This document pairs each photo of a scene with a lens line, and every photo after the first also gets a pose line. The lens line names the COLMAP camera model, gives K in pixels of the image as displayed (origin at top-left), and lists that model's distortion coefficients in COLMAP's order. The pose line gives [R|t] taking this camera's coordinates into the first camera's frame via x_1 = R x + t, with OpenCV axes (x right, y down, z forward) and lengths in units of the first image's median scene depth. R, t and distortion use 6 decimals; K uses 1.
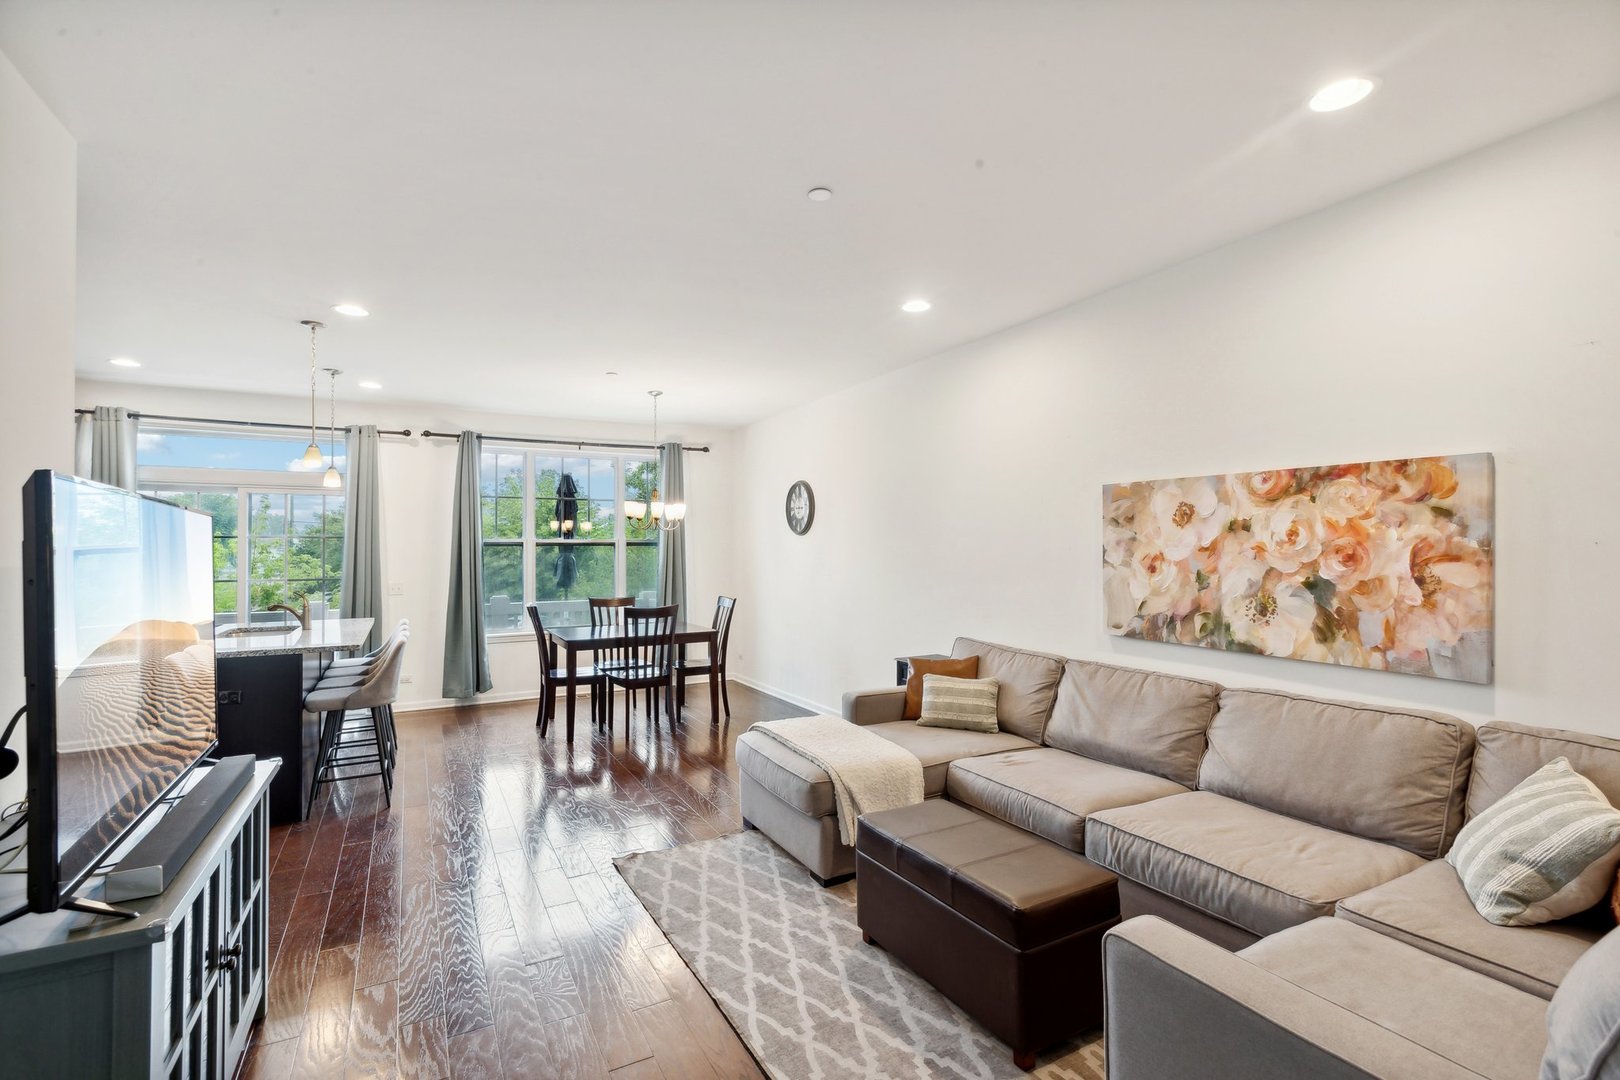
lens RADIAL K [[736.1, 0, 809.3], [0, 736.1, 543.5], [0, 0, 1]] dist [0.003534, -0.002306]
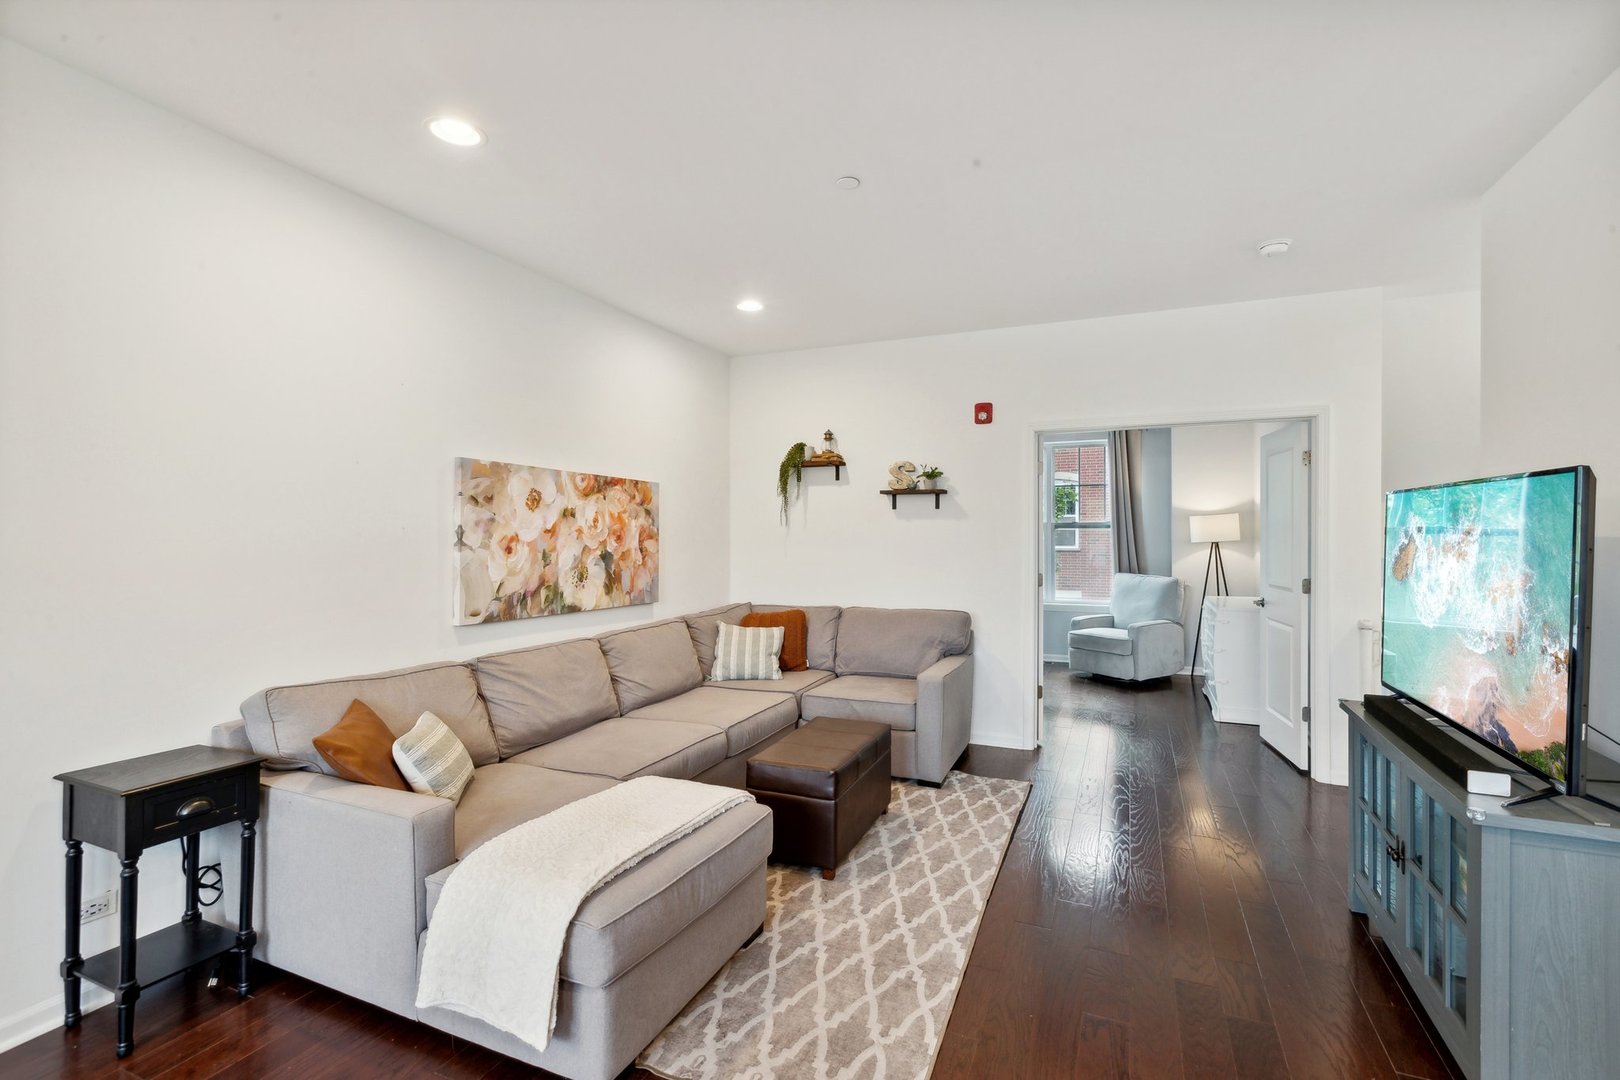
lens RADIAL K [[736.1, 0, 804.8], [0, 736.1, 539.9], [0, 0, 1]] dist [0.003534, -0.002306]
pose [[-0.611343, -0.000516, 0.791366, -0.686592], [-0.005335, 0.999980, -0.003469, 0.025389], [-0.791348, -0.006342, -0.611333, 1.508716]]
